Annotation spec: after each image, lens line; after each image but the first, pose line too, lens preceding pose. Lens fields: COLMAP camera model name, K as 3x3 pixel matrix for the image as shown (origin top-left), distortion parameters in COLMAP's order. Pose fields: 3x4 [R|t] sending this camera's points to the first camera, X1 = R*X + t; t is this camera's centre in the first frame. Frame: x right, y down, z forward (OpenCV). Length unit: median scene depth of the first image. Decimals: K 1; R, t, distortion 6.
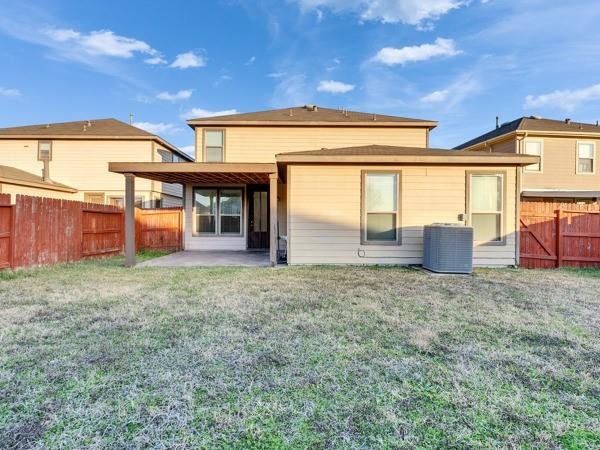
lens RADIAL K [[306.9, 0, 293.7], [0, 306.9, 224.5], [0, 0, 1]] dist [-0.002214, 0.001451]
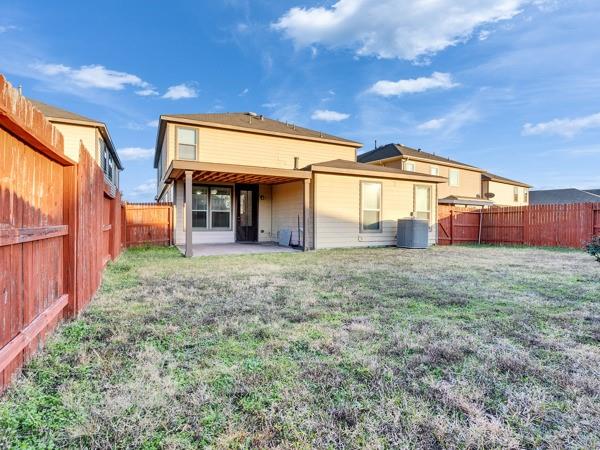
lens RADIAL K [[306.9, 0, 293.7], [0, 306.9, 224.5], [0, 0, 1]] dist [-0.002214, 0.001451]
pose [[0.899530, -0.006451, 0.436811, -0.646830], [0.004615, 0.999975, 0.005265, 0.017453], [-0.436834, -0.002721, 0.899538, -0.133167]]
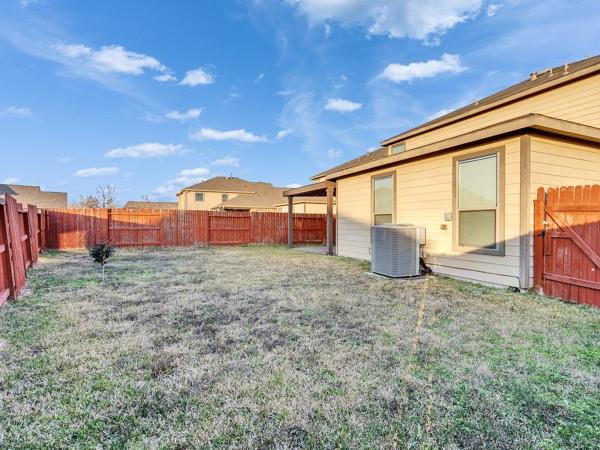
lens RADIAL K [[306.9, 0, 293.7], [0, 306.9, 224.5], [0, 0, 1]] dist [-0.002214, 0.001451]
pose [[0.397687, 0.000014, -0.917521, 1.086329], [-0.008544, 0.999957, -0.003688, 0.004511], [0.917481, 0.009306, 0.397670, 0.292495]]
